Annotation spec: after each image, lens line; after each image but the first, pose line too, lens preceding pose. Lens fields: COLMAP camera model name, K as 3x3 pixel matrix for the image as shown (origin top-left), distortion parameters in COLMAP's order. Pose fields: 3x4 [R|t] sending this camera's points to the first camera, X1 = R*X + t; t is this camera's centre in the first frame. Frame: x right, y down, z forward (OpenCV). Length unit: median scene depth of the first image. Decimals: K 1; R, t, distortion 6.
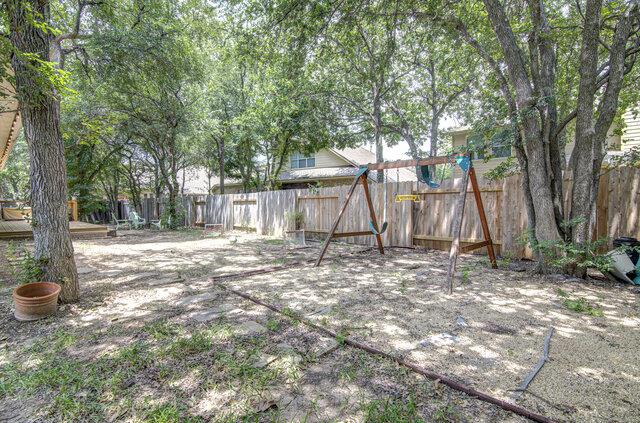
lens RADIAL K [[295.3, 0, 320.0], [0, 295.3, 211.5], [0, 0, 1]] dist [-0.004315, -0.000225]
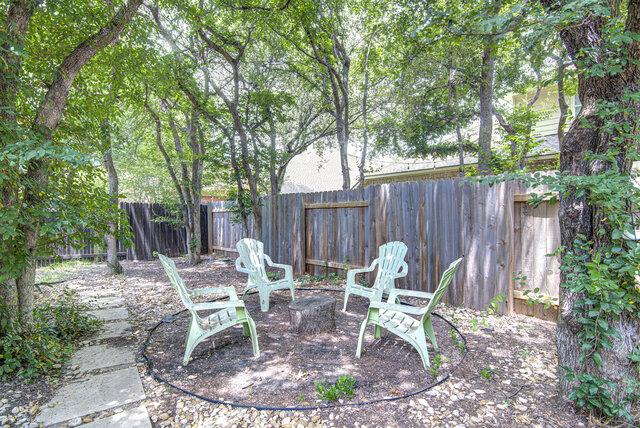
lens RADIAL K [[299.8, 0, 320.0], [0, 299.8, 214.0], [0, 0, 1]] dist [0.000445, 0.000024]
pose [[0.973562, 0.004761, -0.228375, -0.517576], [-0.009904, 0.999722, -0.021382, -0.017322], [0.228210, 0.023079, 0.973338, 0.761970]]
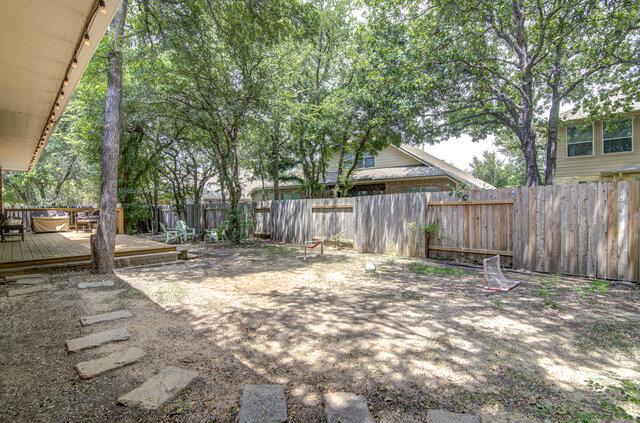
lens RADIAL K [[295.3, 0, 320.0], [0, 295.3, 211.5], [0, 0, 1]] dist [-0.004315, -0.000225]
pose [[0.999346, -0.004420, -0.035887, -0.210399], [0.003941, 0.999902, -0.013406, -0.012520], [0.035943, 0.013256, 0.999266, 0.177067]]
